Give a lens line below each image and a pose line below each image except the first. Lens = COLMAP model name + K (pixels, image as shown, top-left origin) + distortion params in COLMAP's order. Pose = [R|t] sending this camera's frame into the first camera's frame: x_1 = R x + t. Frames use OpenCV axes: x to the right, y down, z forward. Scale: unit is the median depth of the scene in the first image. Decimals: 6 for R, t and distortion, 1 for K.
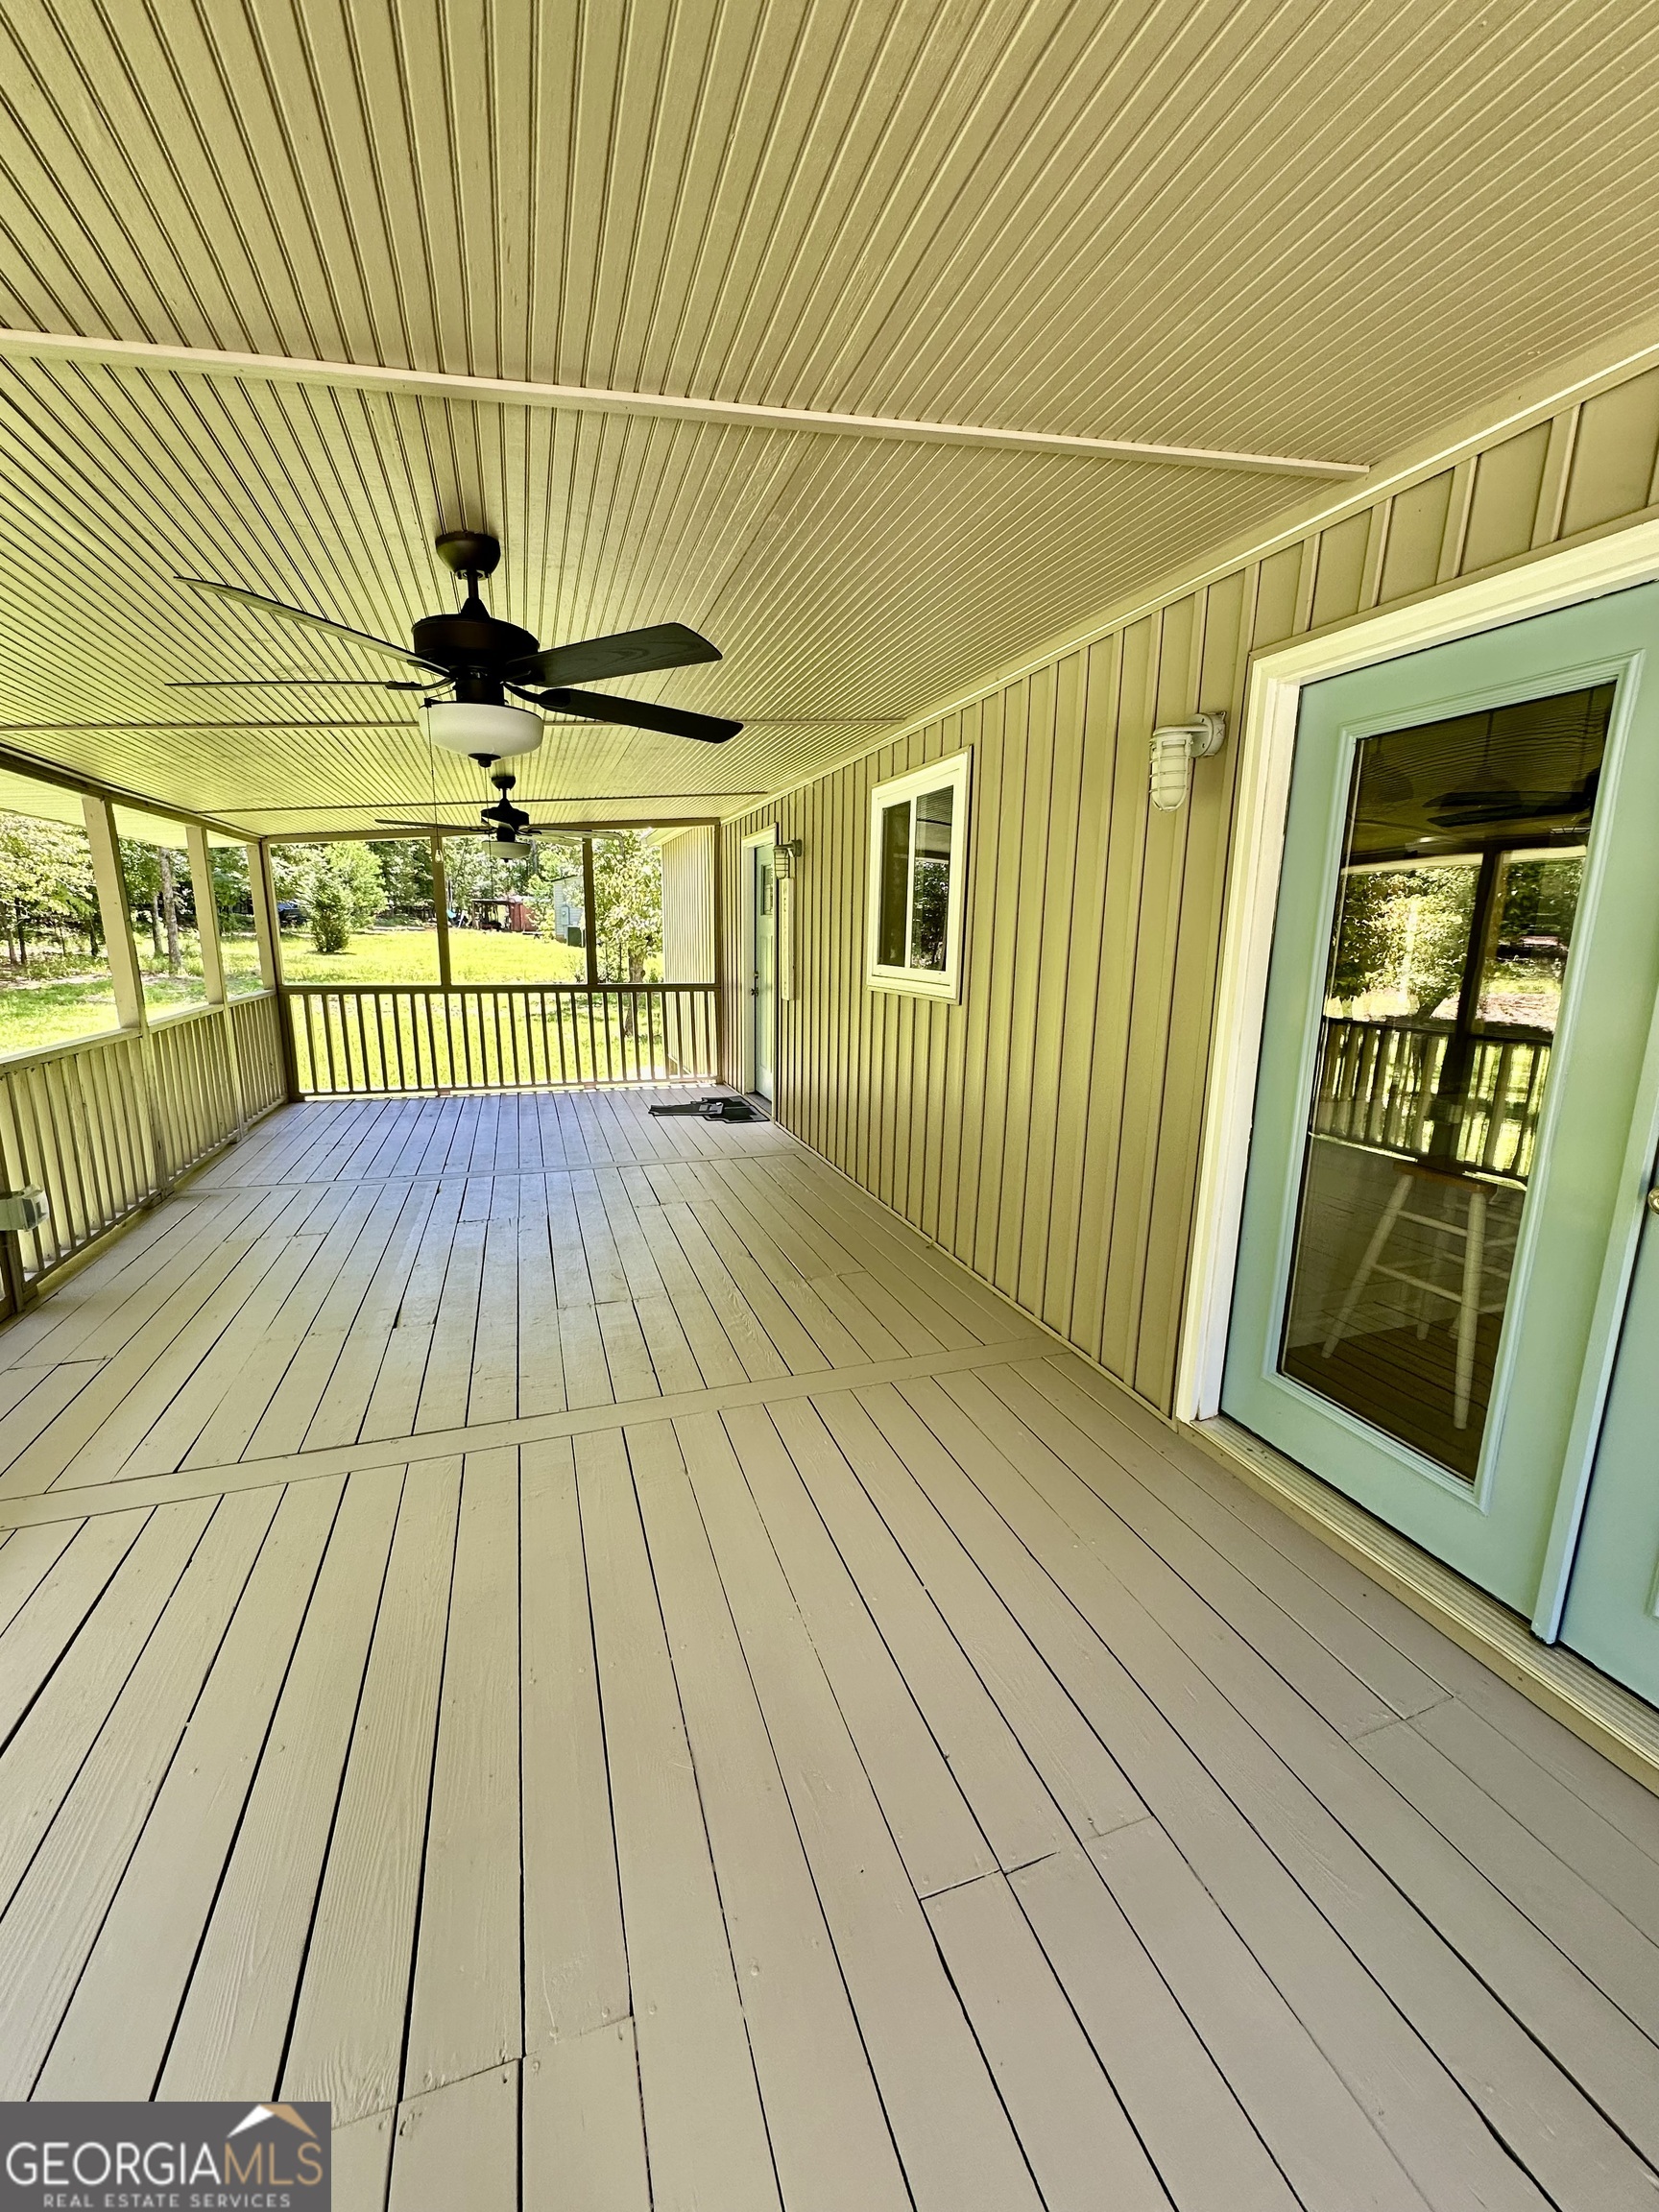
lens RADIAL K [[885.9, 0, 823.9], [0, 885.9, 1114.7], [0, 0, 1]] dist [0.005026, 0.000030]
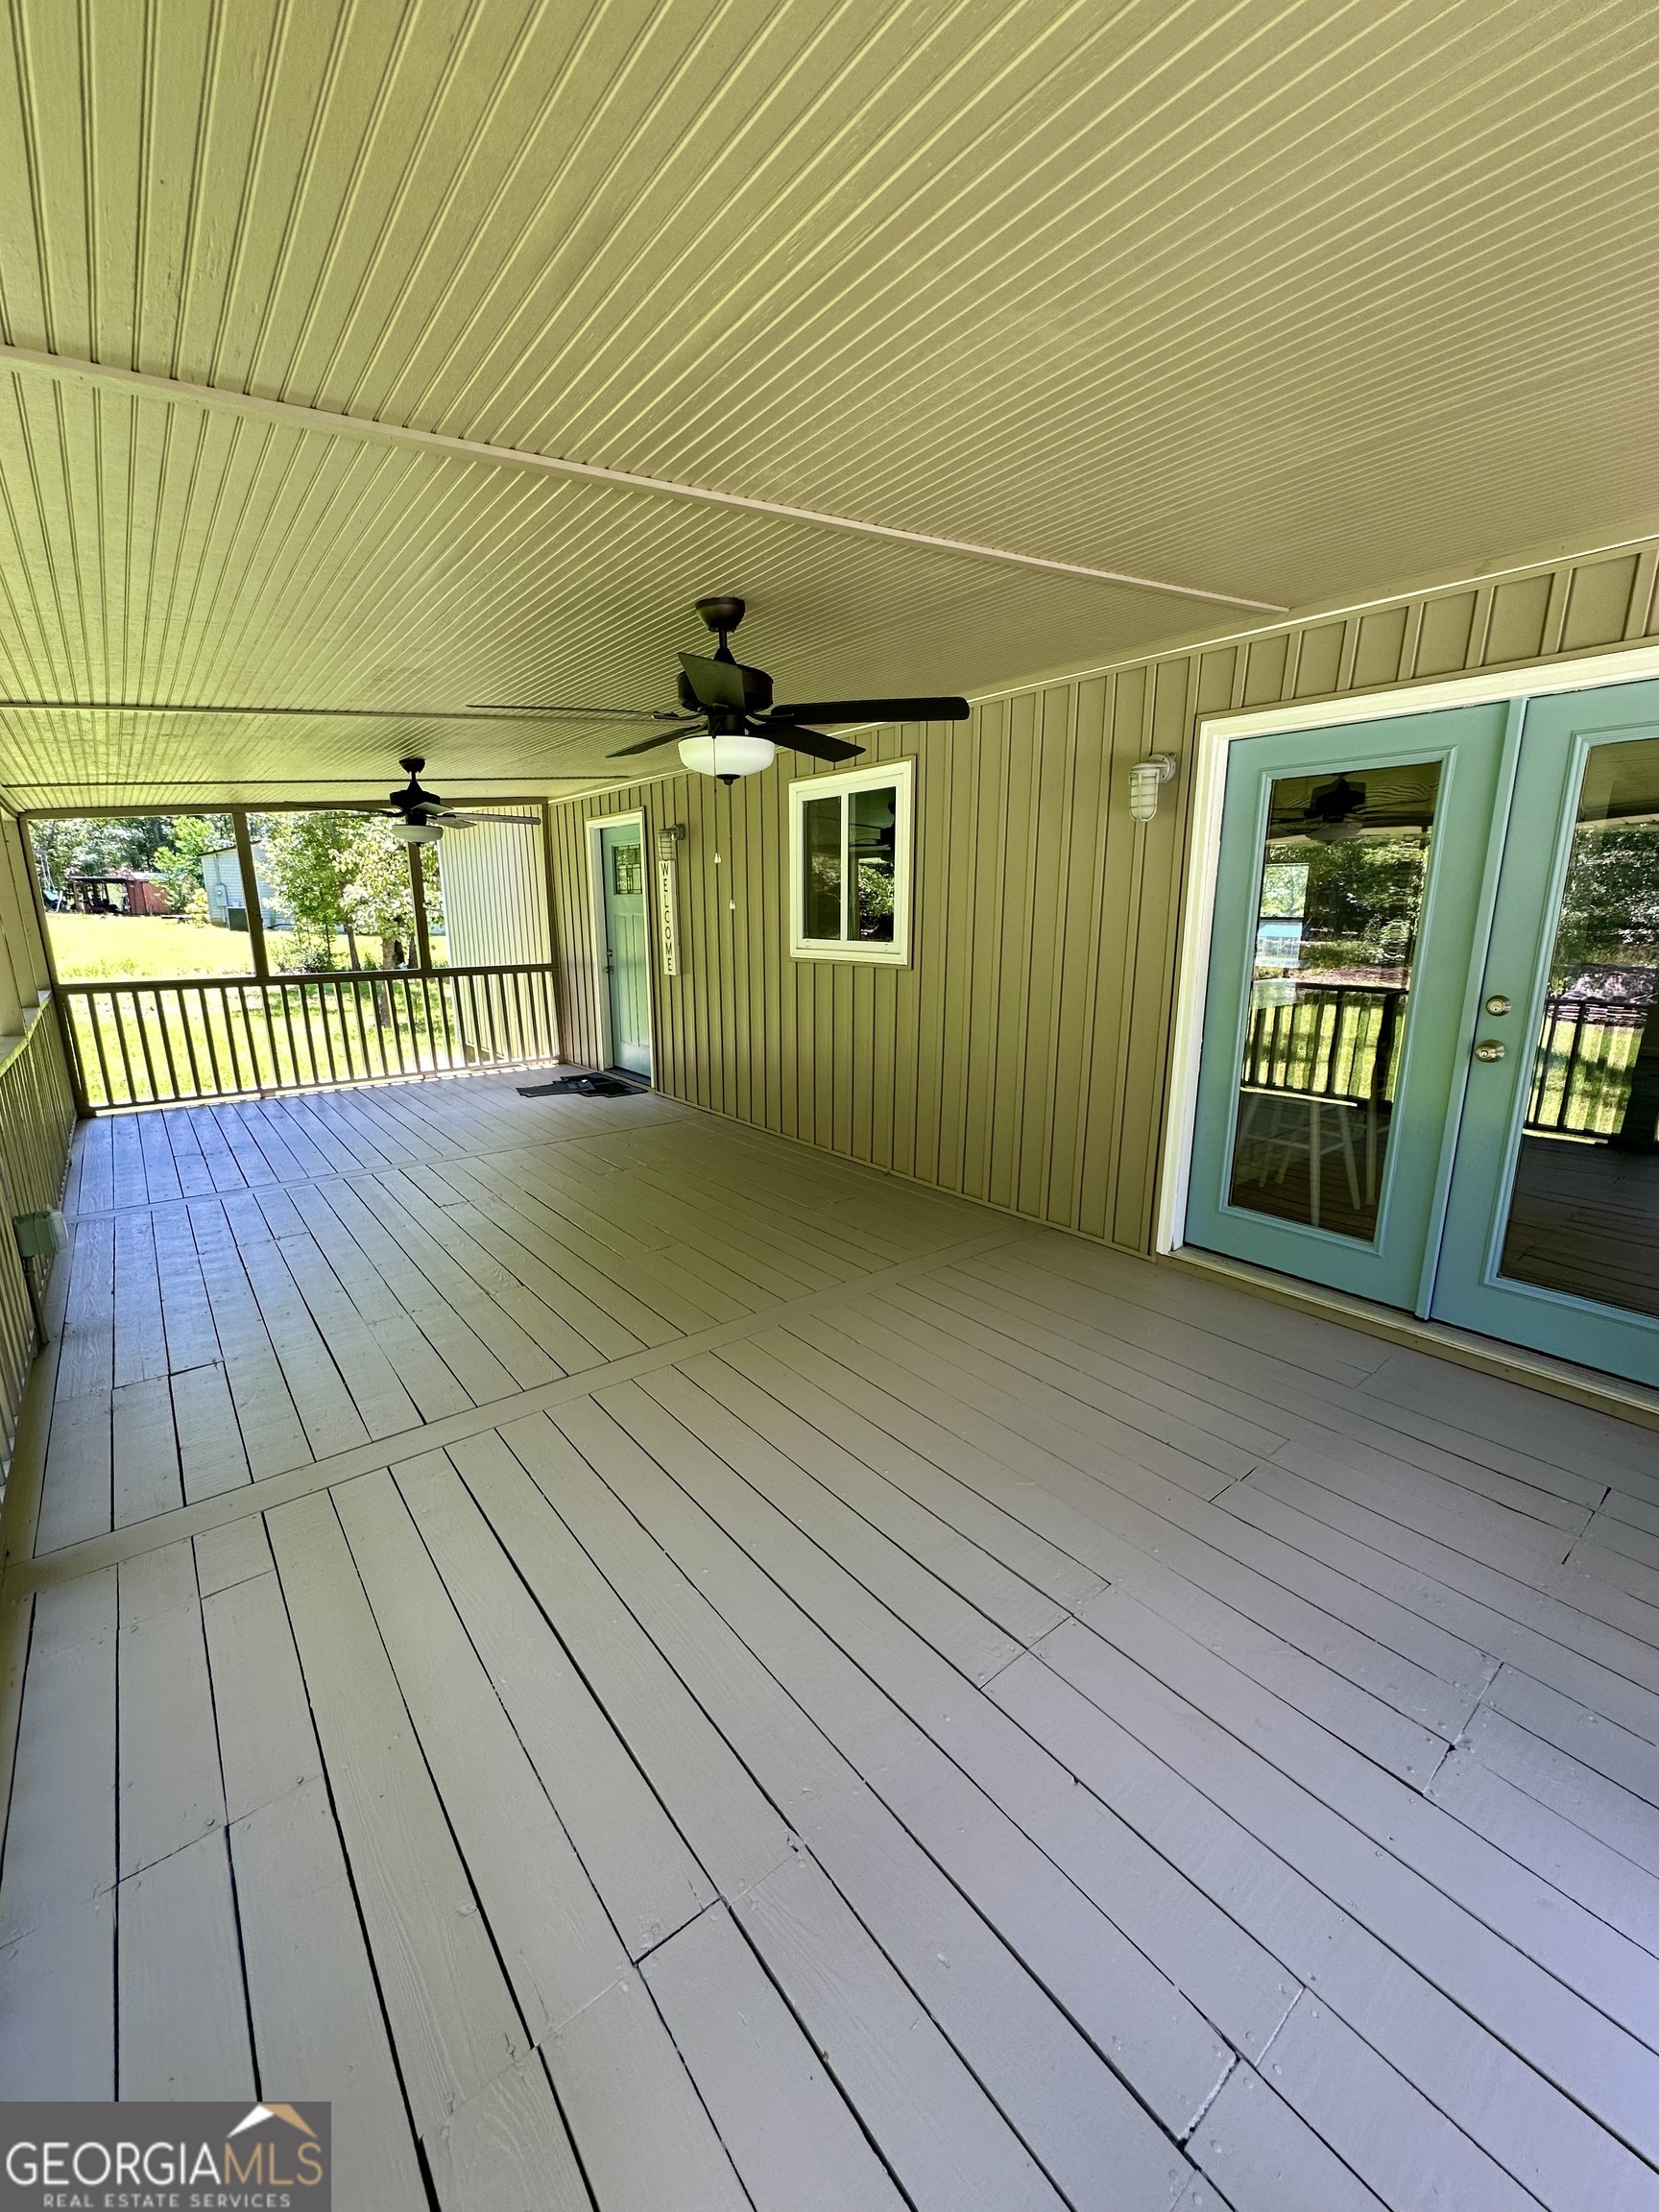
lens RADIAL K [[885.6, 0, 829.5], [0, 885.6, 1106.0], [0, 0, 1]] dist [0.003143, -0.000426]
pose [[0.941427, -0.091247, 0.324636, -0.190836], [0.085085, 0.995822, 0.033158, 0.006830], [-0.326306, -0.003594, 0.945258, -0.057979]]
